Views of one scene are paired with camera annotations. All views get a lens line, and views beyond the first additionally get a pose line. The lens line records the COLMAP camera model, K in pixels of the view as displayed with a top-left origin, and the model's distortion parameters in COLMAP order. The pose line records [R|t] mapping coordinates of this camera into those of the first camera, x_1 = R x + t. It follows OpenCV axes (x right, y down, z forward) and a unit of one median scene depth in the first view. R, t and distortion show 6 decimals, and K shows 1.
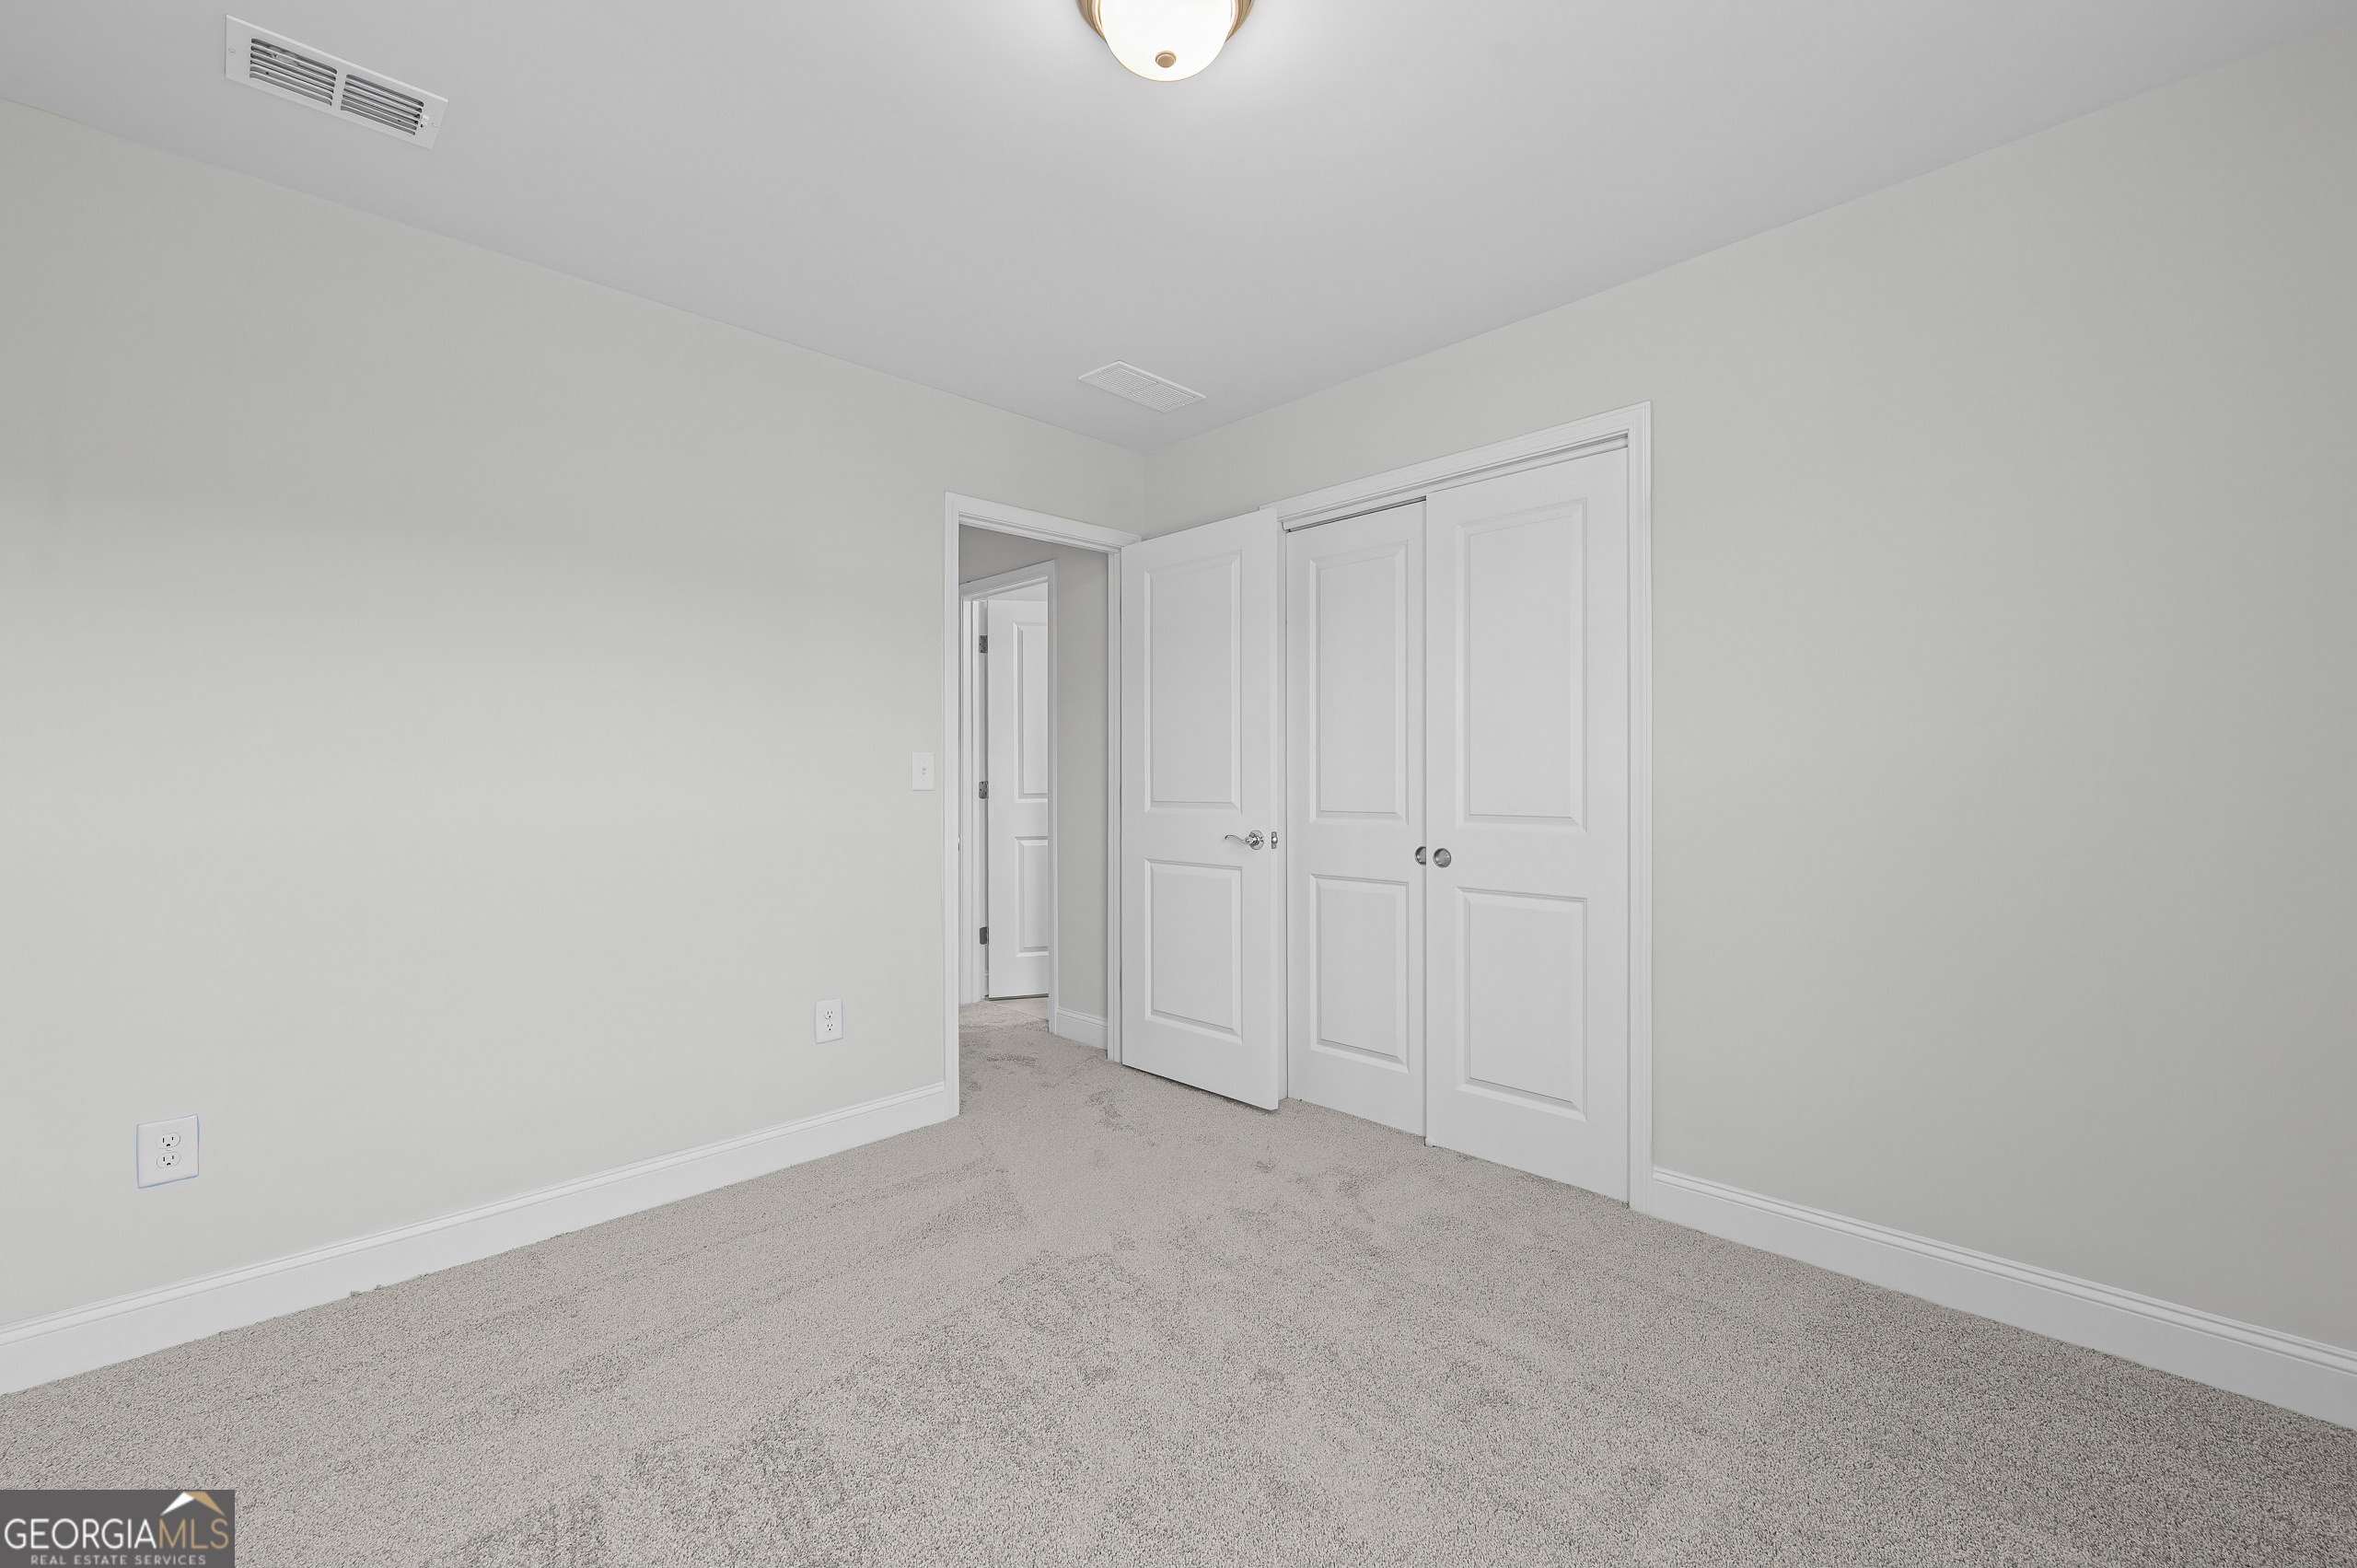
lens RADIAL K [[954.6, 0, 1165.1], [0, 954.6, 781.8], [0, 0, 1]] dist [0.000186, -0.000826]
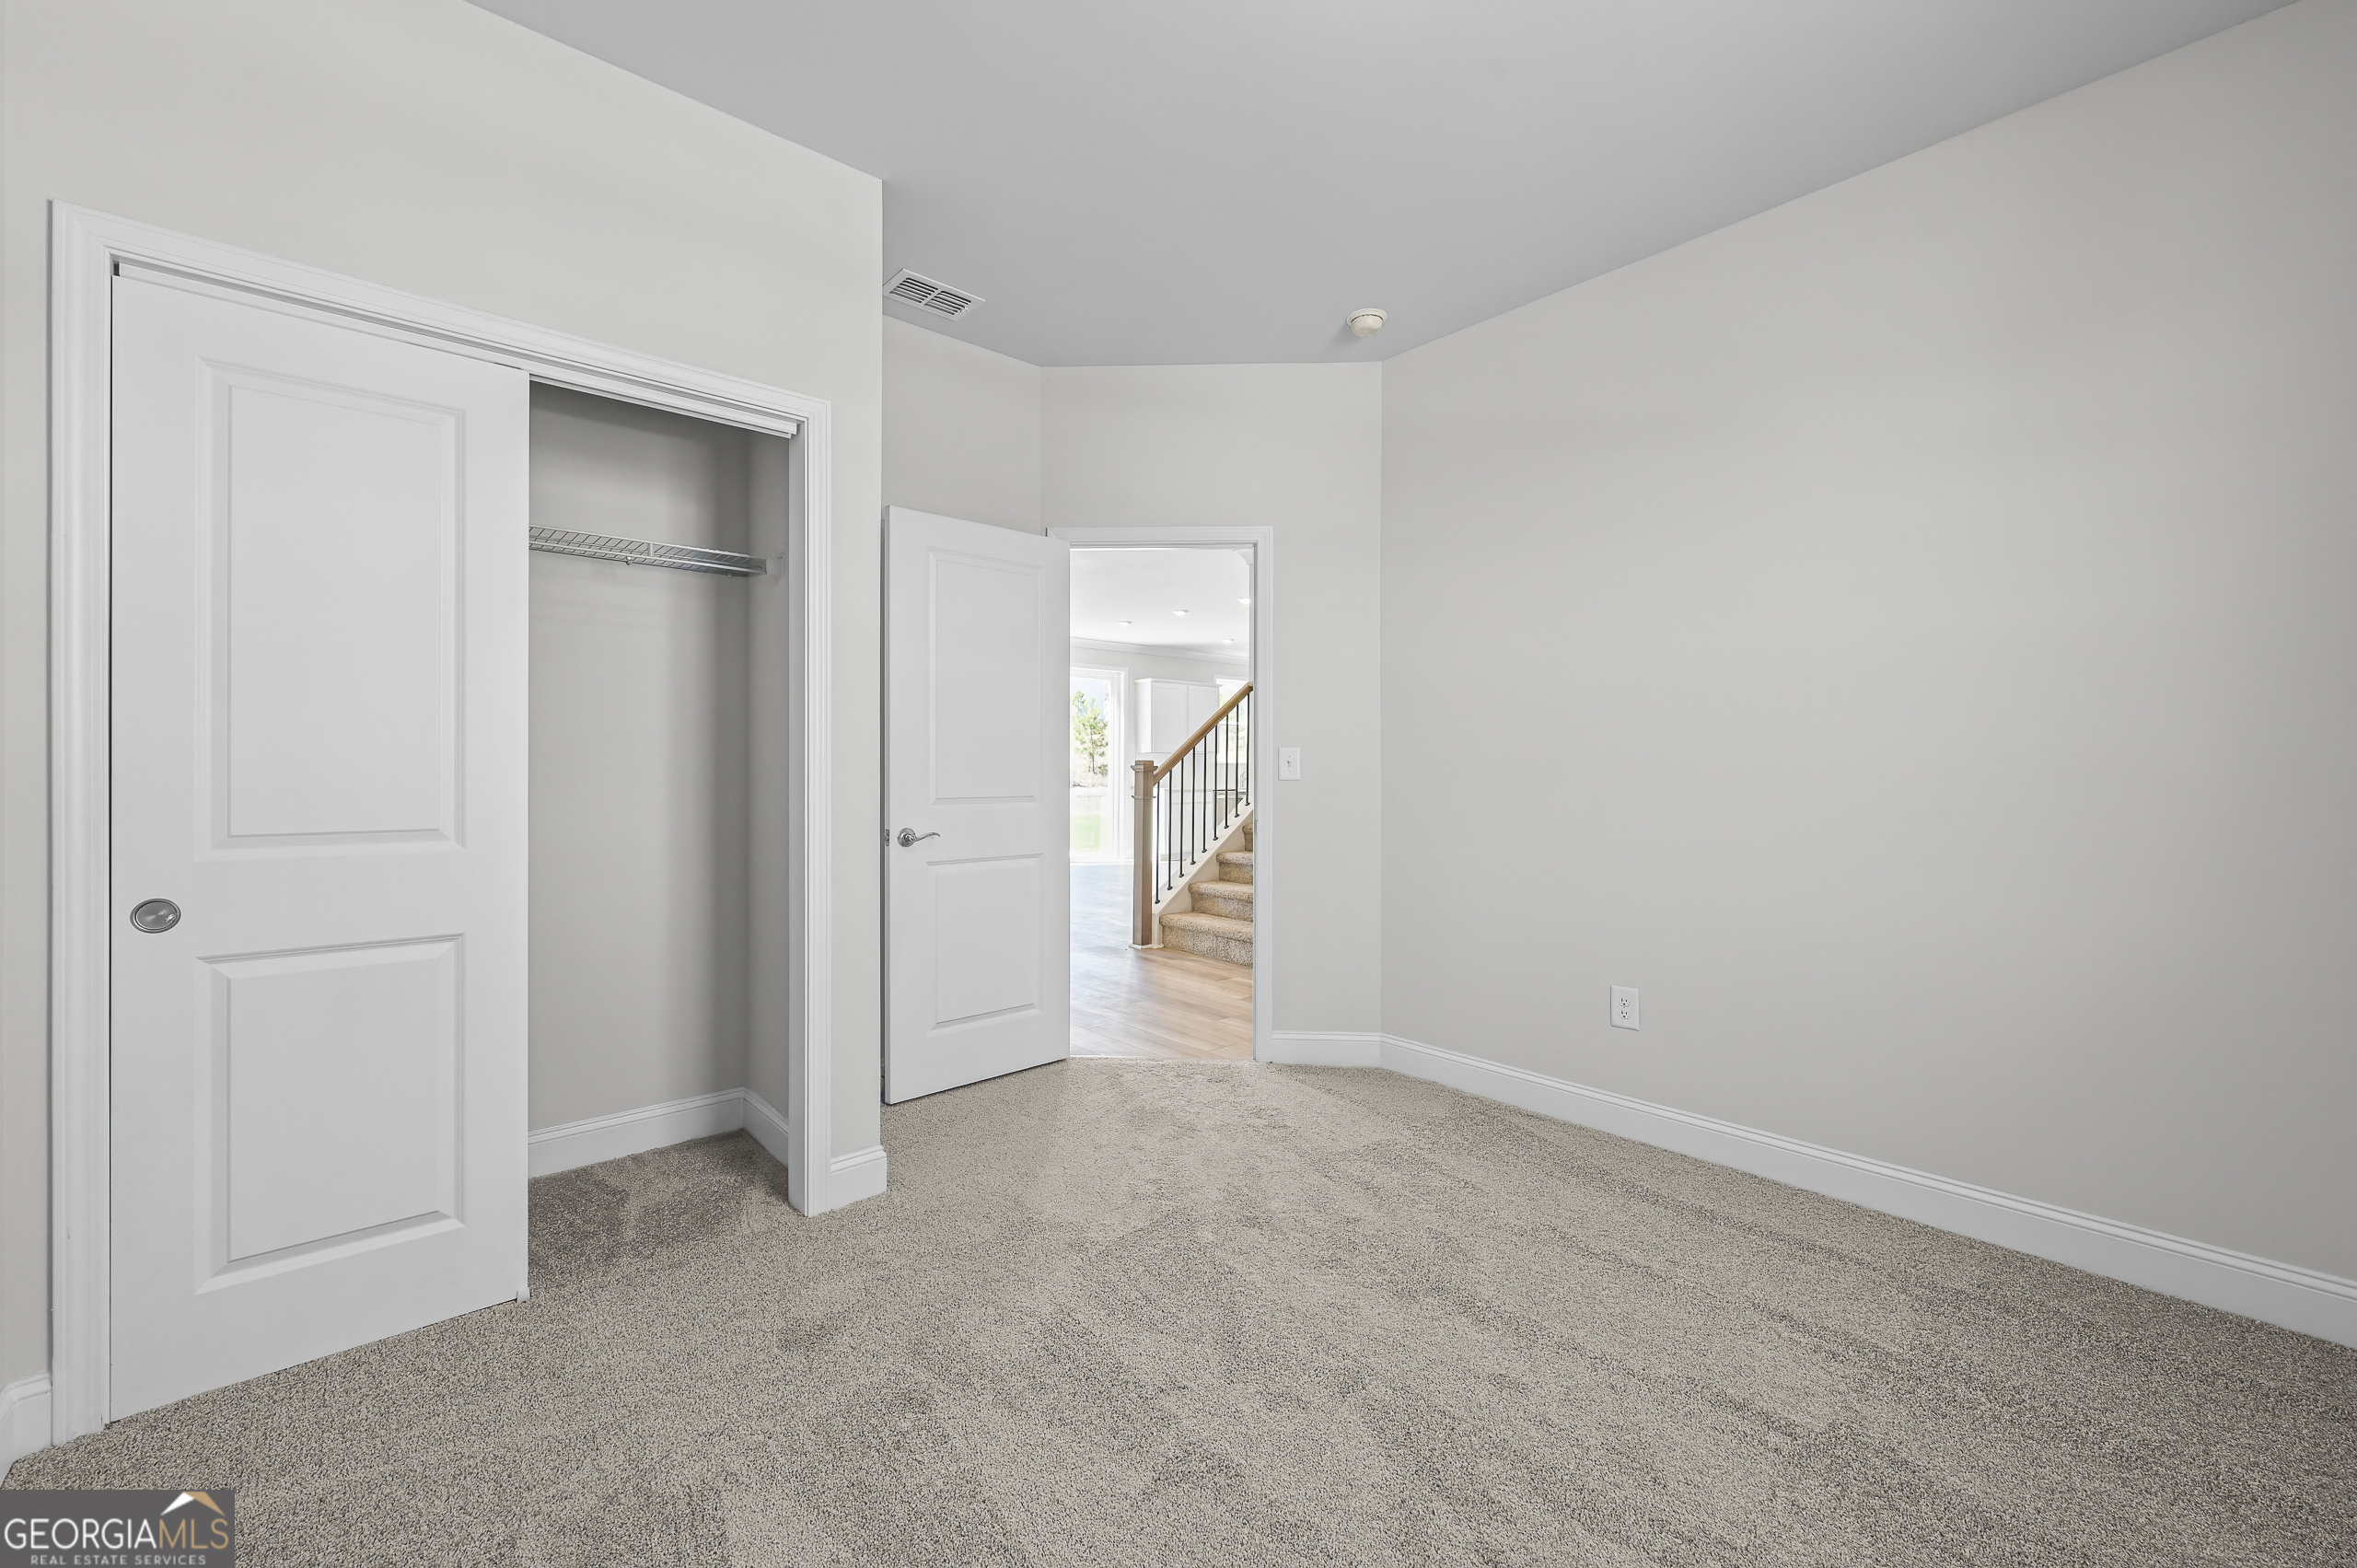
lens RADIAL K [[954.6, 0, 1180.8], [0, 954.6, 776.7], [0, 0, 1]] dist [0.000186, -0.000826]
pose [[0.070957, -0.005815, 0.997462, -0.276411], [0.007874, 0.999955, 0.005270, -0.003283], [-0.997448, 0.007480, 0.071000, 0.367912]]
